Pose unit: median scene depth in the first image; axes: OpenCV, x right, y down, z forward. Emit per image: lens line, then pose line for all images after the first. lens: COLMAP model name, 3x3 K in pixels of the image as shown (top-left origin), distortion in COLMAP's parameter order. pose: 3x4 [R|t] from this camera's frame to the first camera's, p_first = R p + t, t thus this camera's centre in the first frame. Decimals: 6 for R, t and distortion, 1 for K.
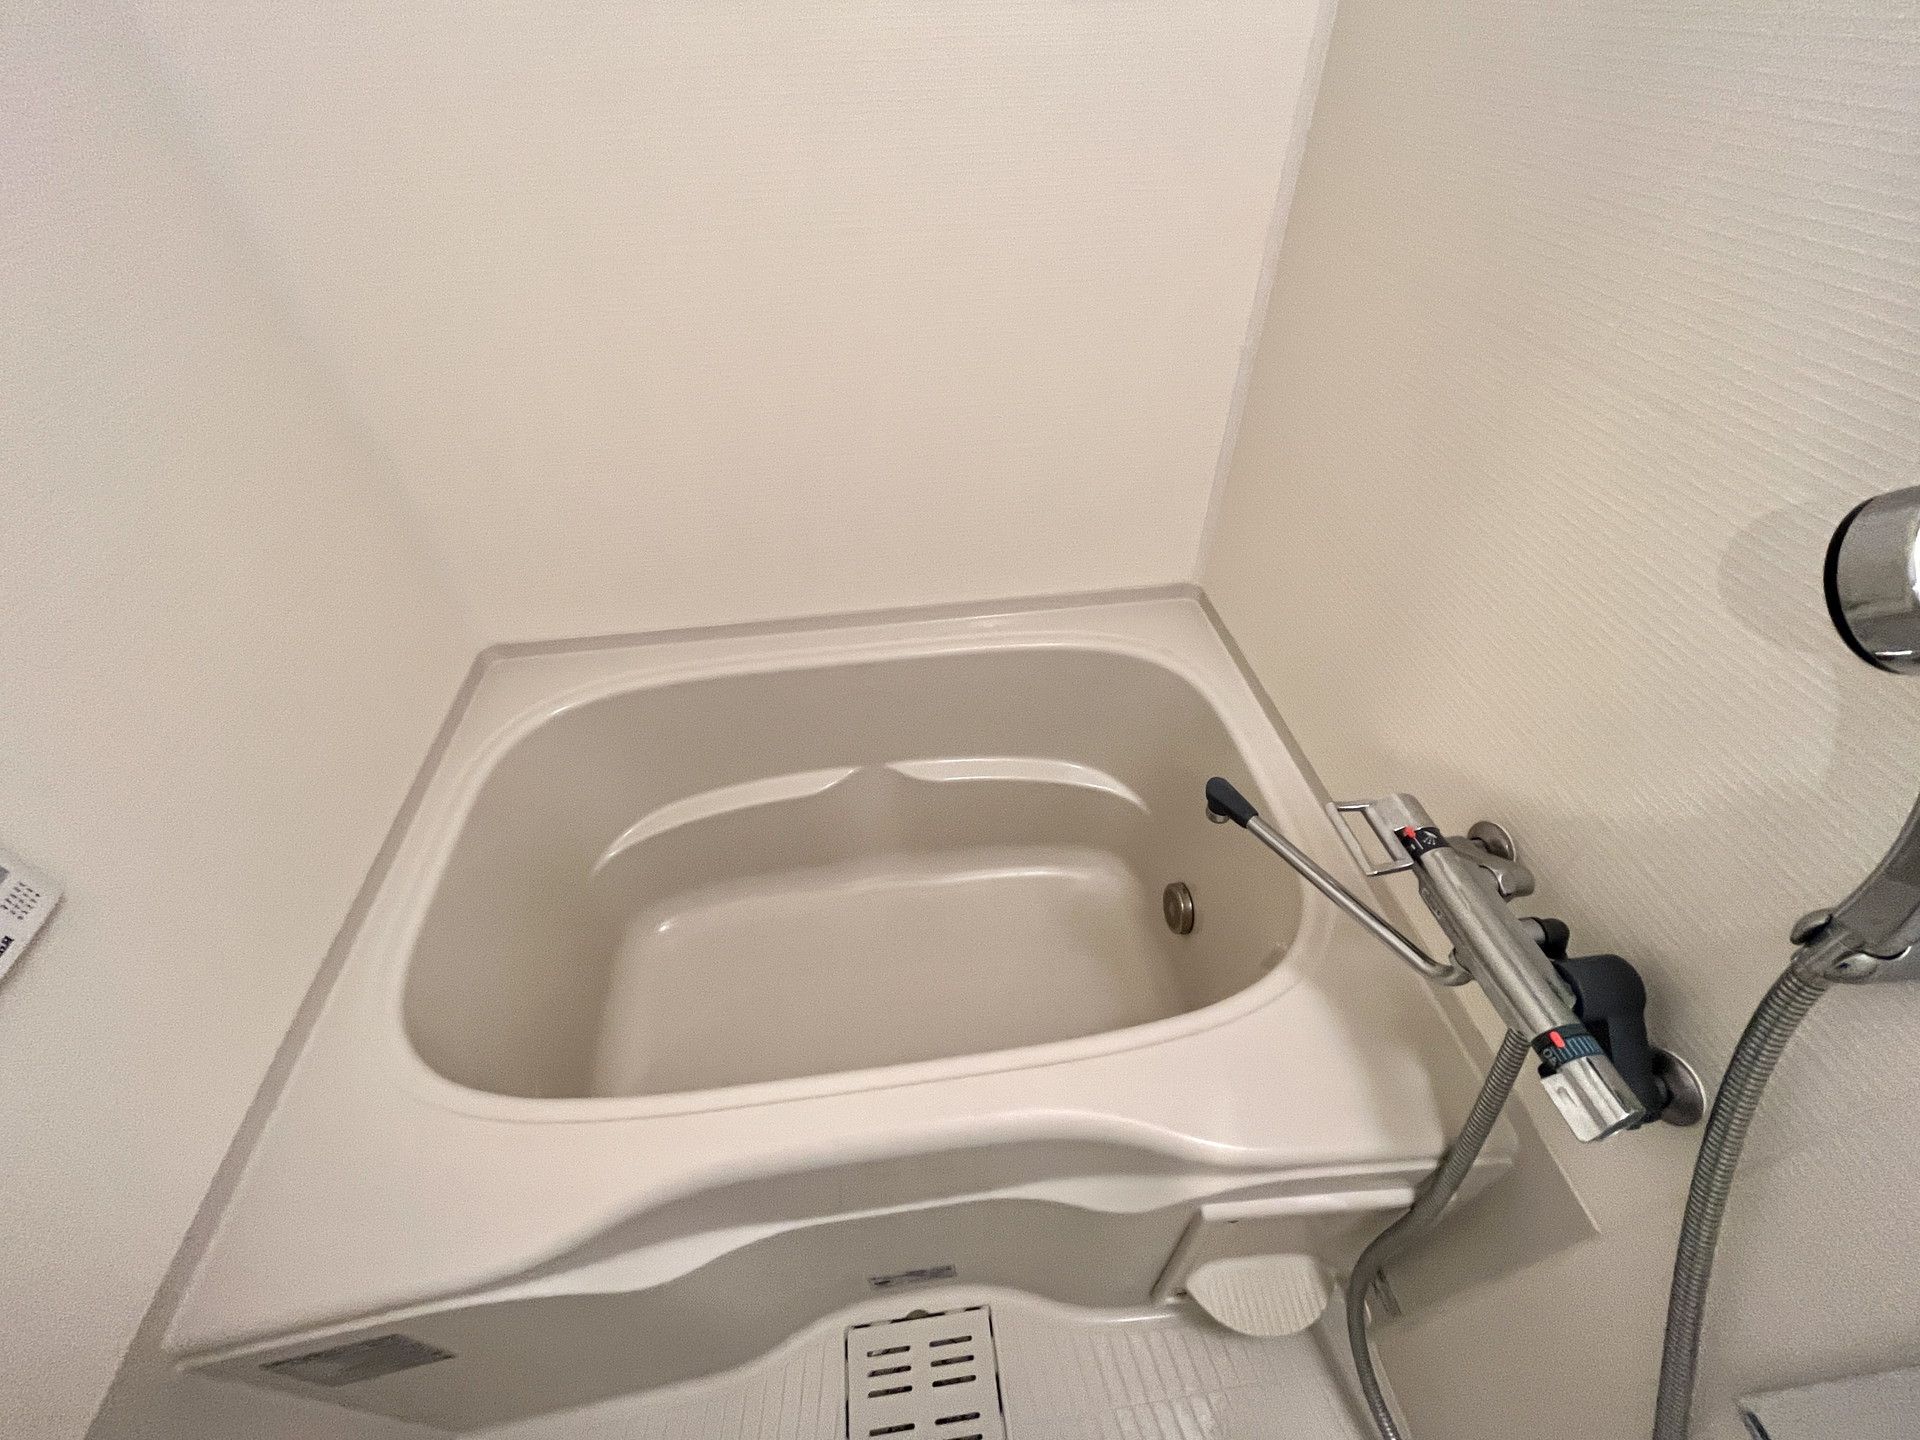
lens RADIAL K [[777.3, 0, 965.5], [0, 777.3, 716.2], [0, 0, 1]] dist [-0.001652, 0.000031]
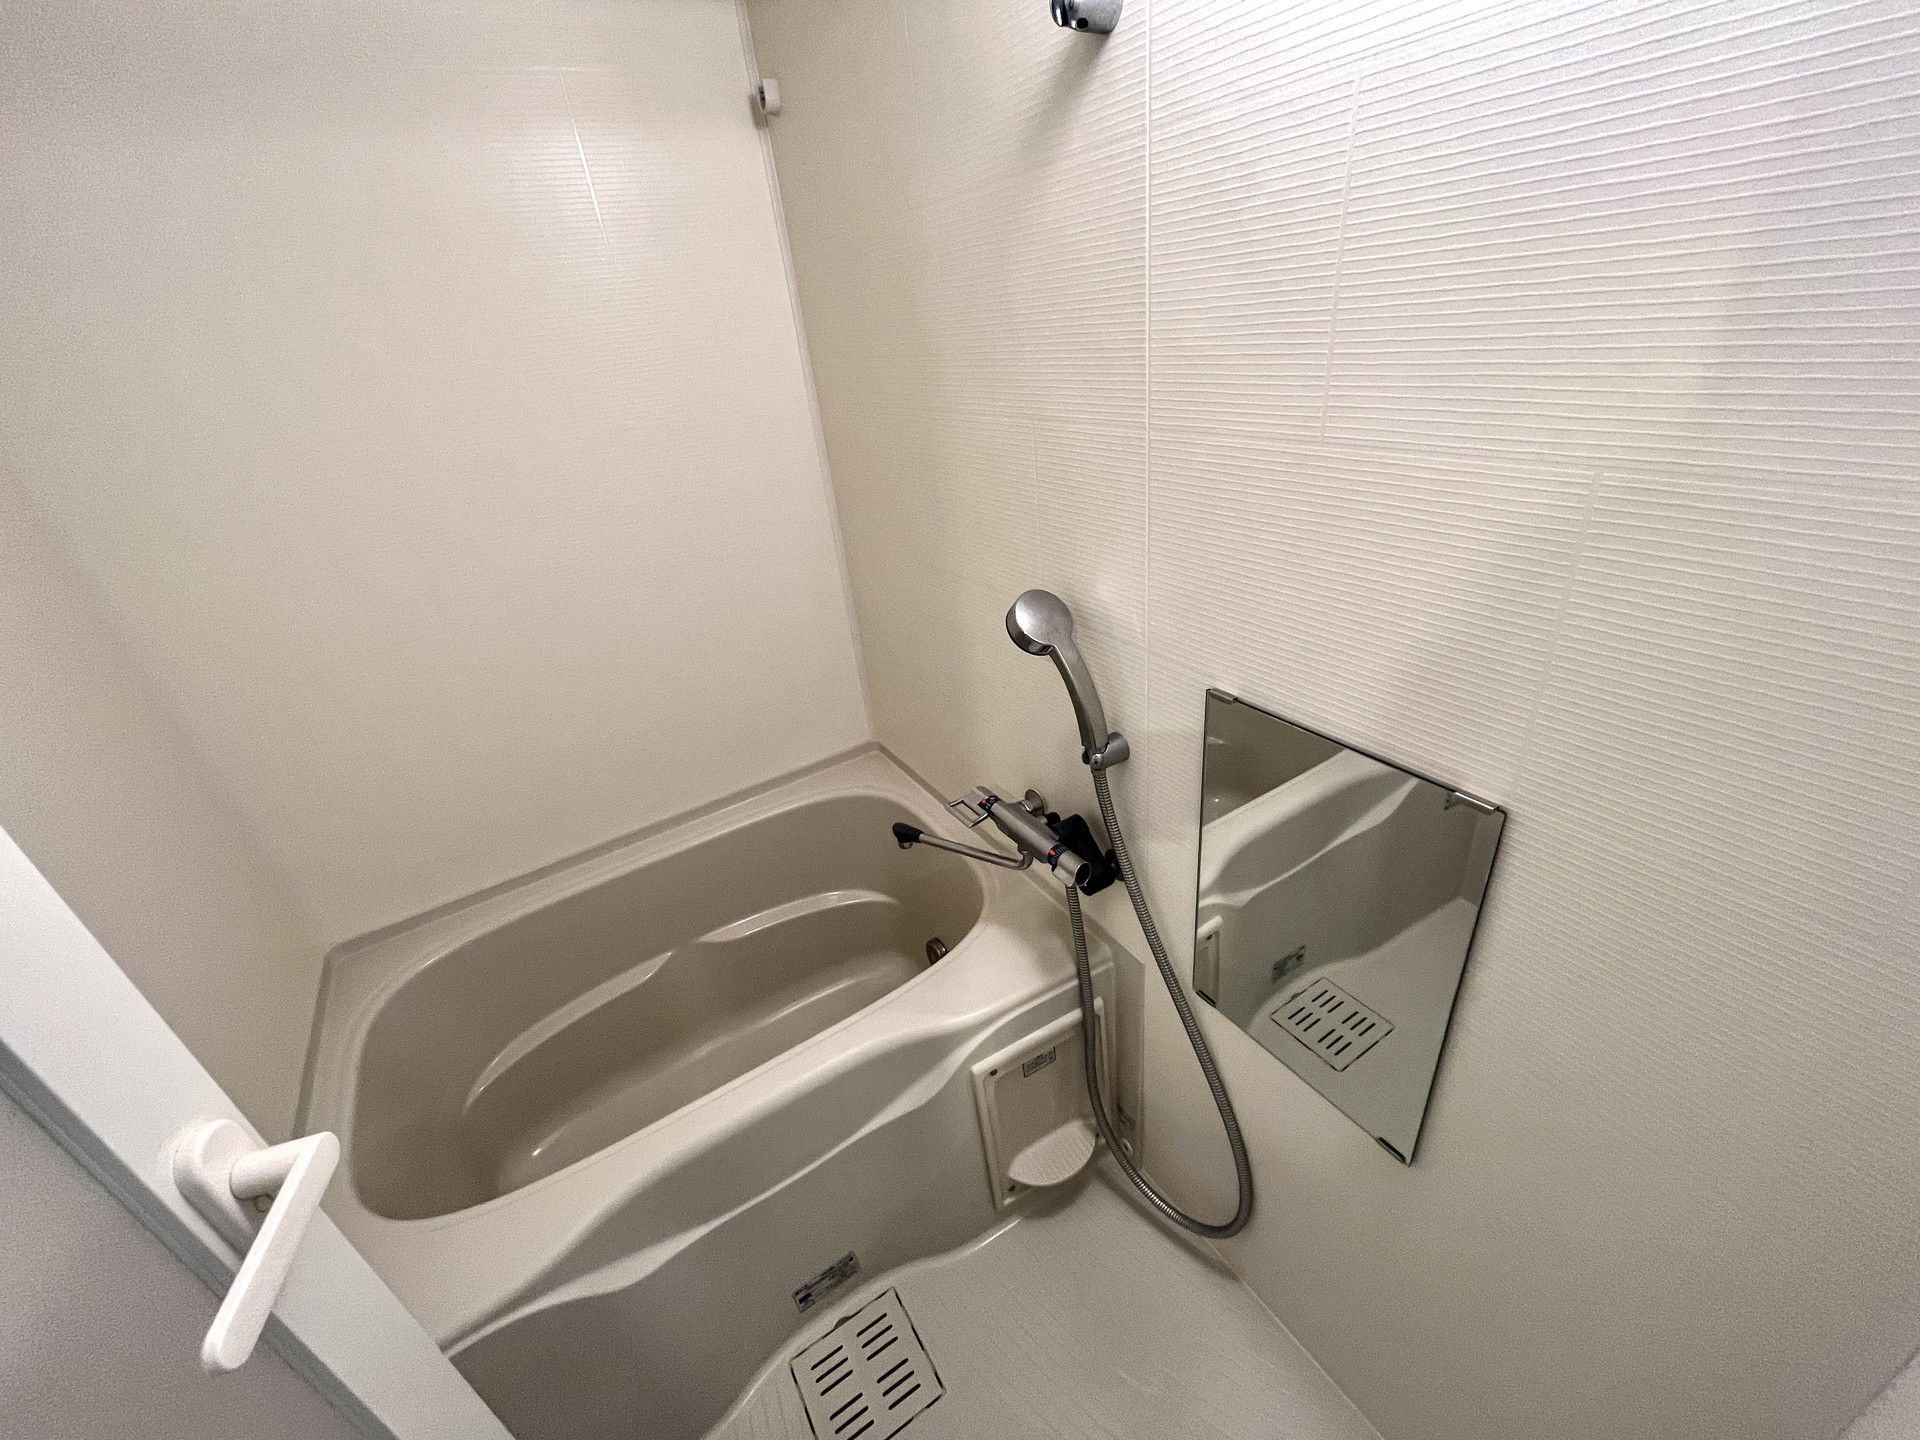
lens RADIAL K [[777.3, 0, 960.9], [0, 777.3, 718.5], [0, 0, 1]] dist [-0.001652, 0.000031]
pose [[0.907455, -0.268641, 0.323045, -0.031198], [0.353260, 0.904082, -0.240506, 0.267727], [-0.227449, 0.332367, 0.915314, -0.539414]]
